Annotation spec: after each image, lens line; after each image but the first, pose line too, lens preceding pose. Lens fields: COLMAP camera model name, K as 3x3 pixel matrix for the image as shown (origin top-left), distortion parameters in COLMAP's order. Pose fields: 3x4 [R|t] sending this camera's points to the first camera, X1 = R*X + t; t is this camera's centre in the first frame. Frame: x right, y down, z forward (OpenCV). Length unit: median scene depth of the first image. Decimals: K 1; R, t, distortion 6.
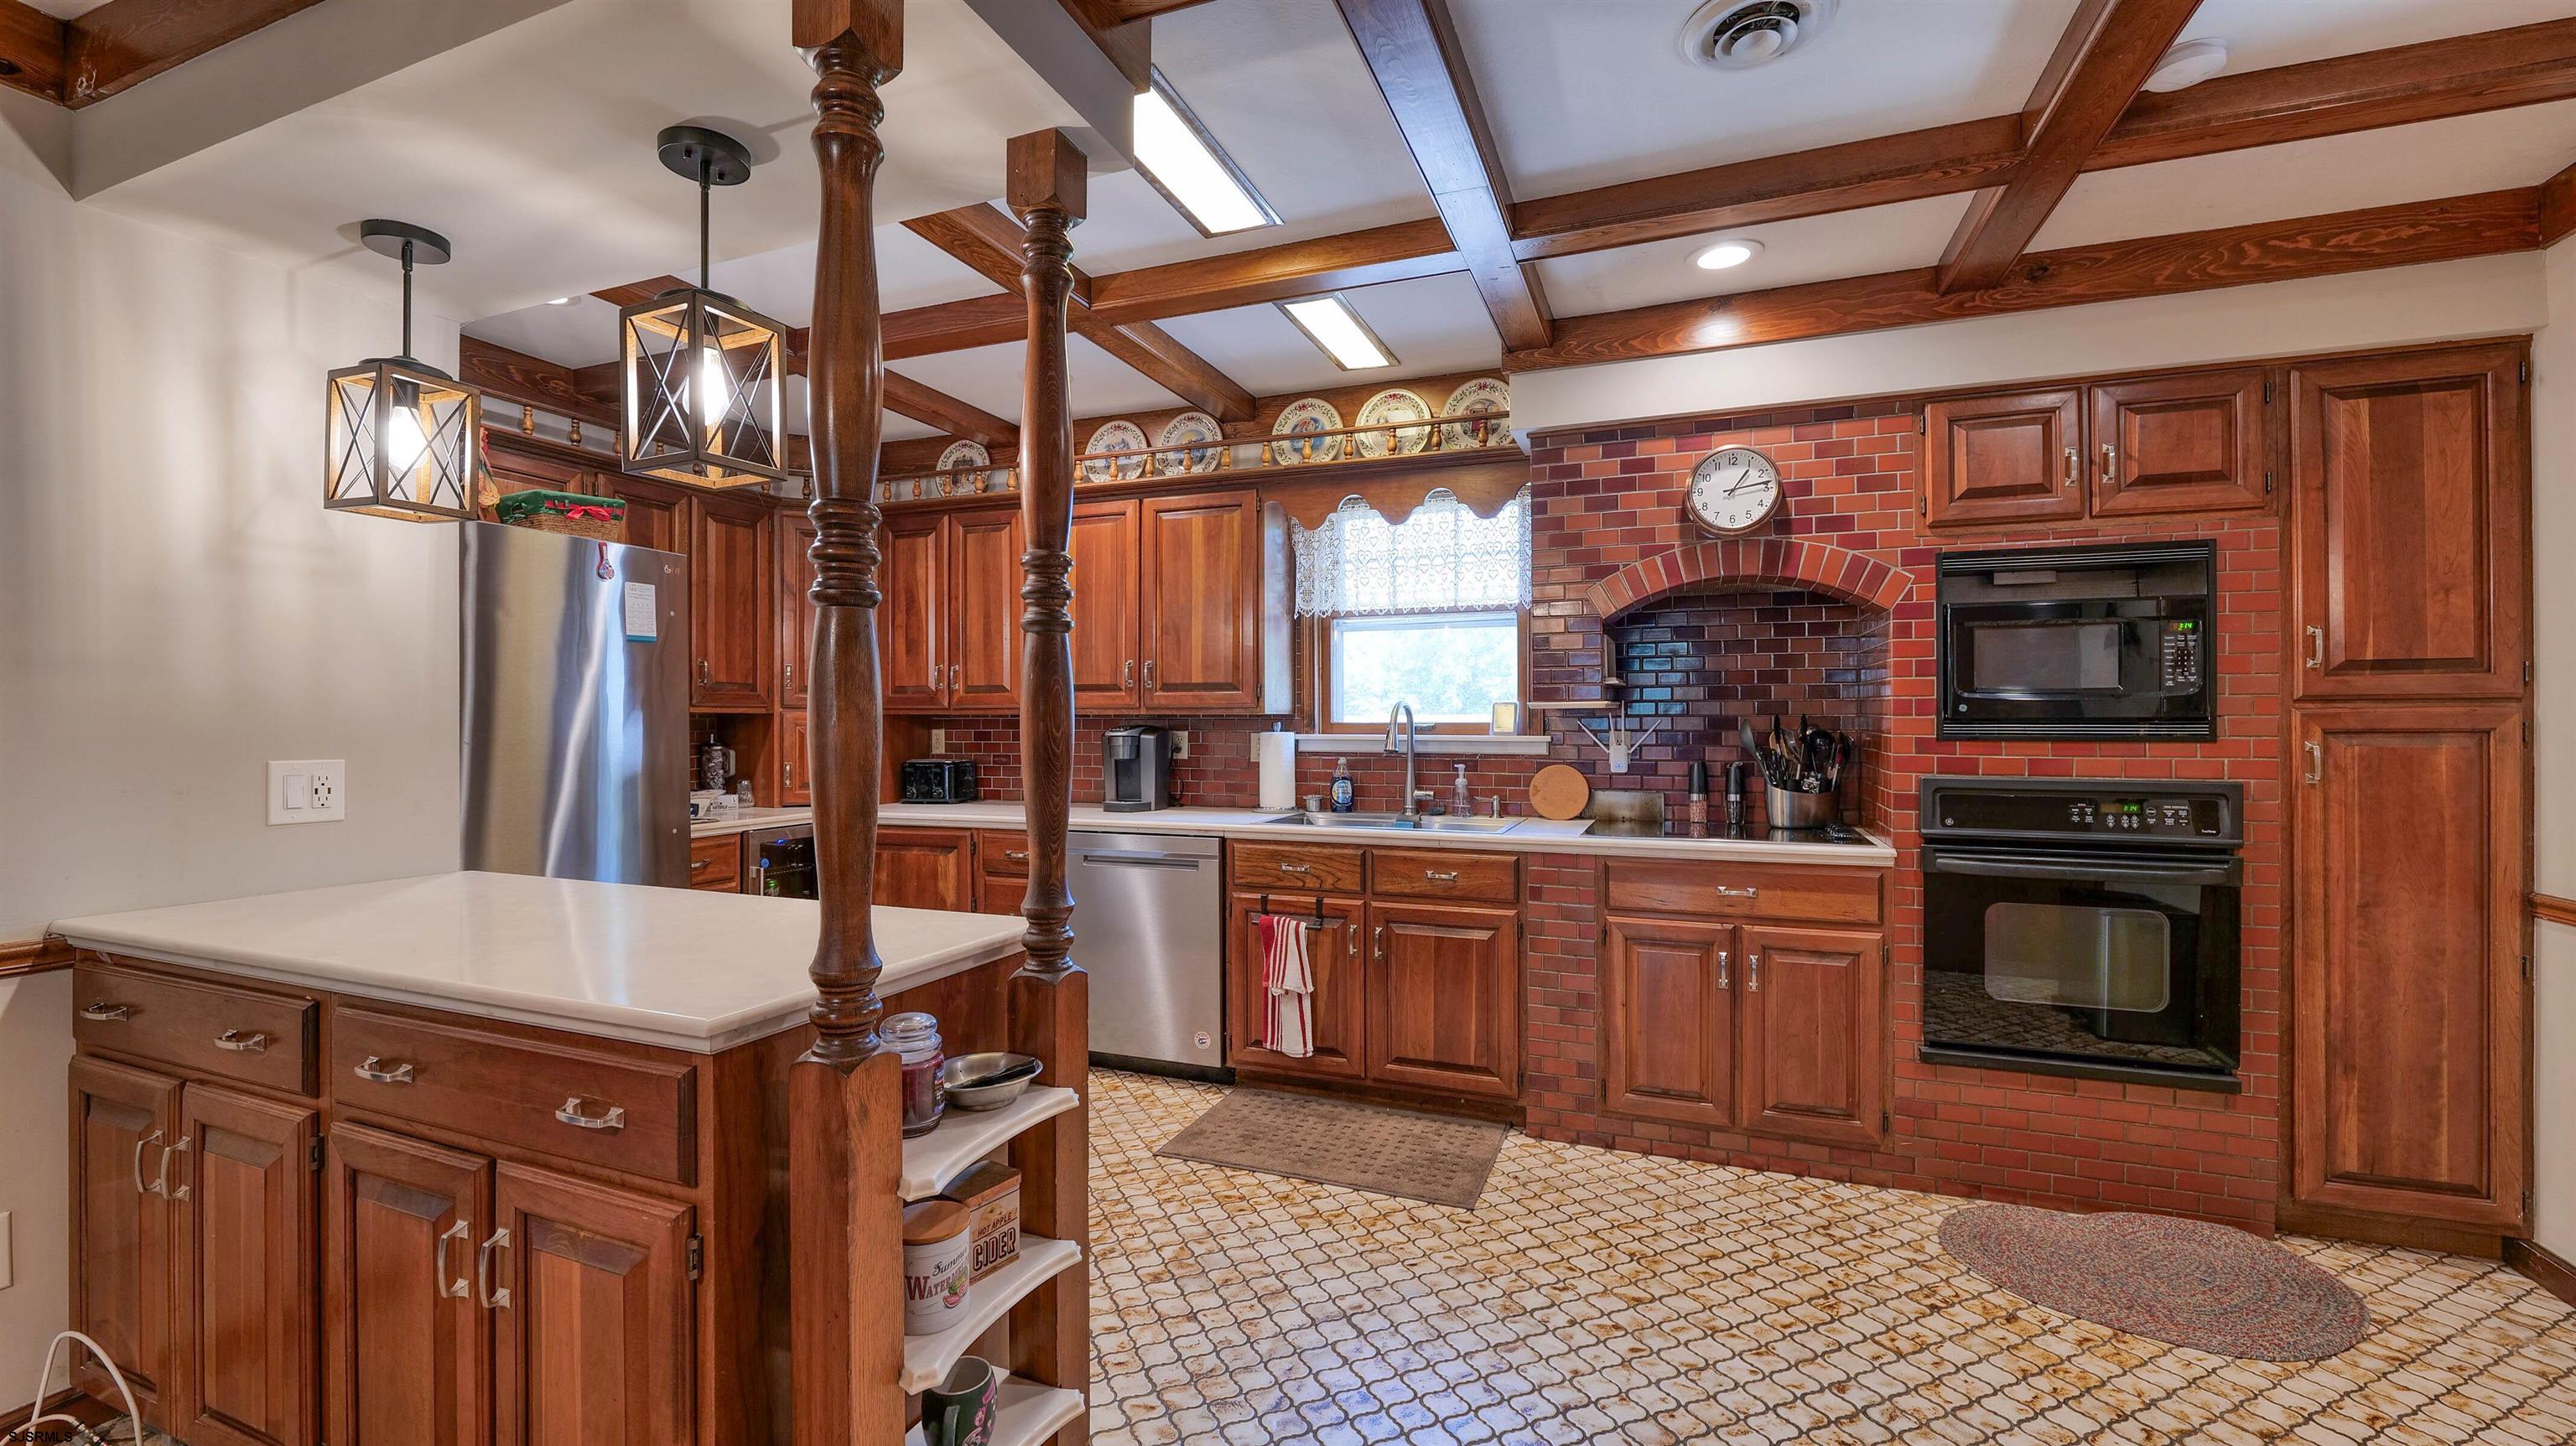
lens RADIAL K [[1045.2, 0, 1278.3], [0, 1045.2, 720.9], [0, 0, 1]] dist [-0.014063, 0.000477]
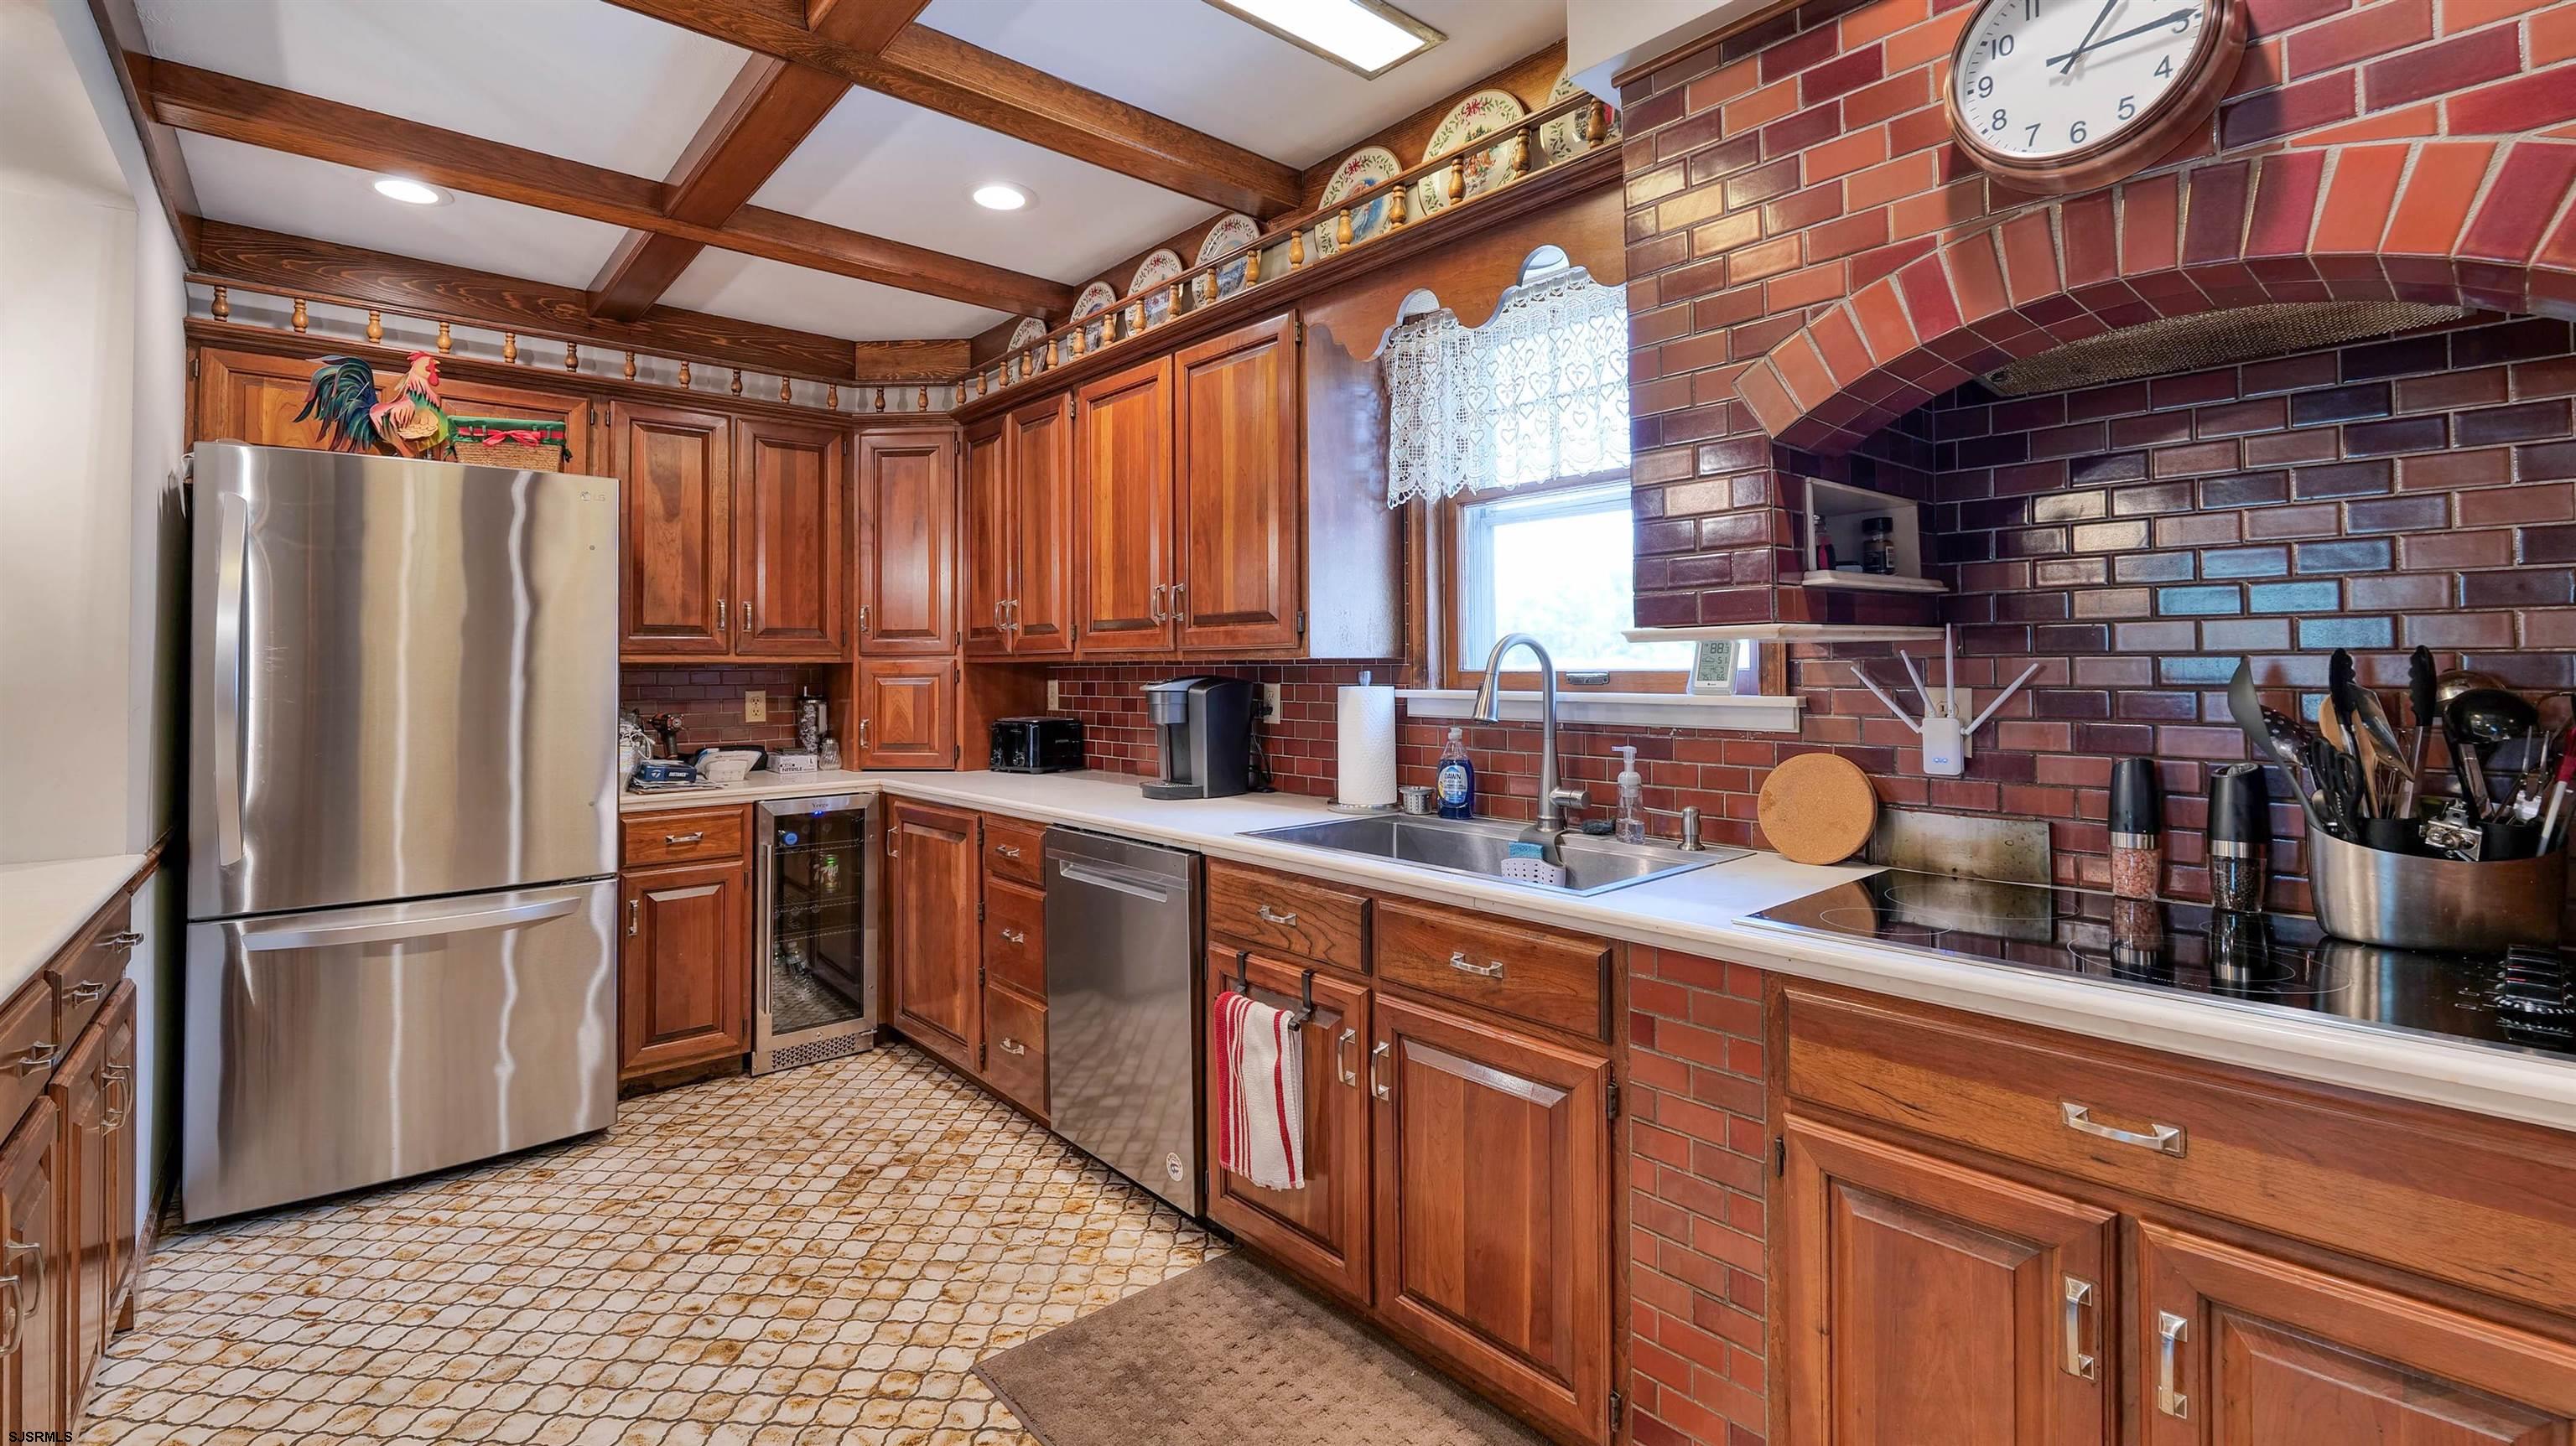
lens RADIAL K [[1104.0, 0, 1257.6], [0, 1104.0, 647.9], [0, 0, 1]] dist [-0.008336, 0.000321]
pose [[0.882375, -0.014382, -0.470326, 0.290474], [0.007444, 0.999834, -0.016609, -0.002036], [0.470487, 0.011154, 0.882336, 0.415064]]
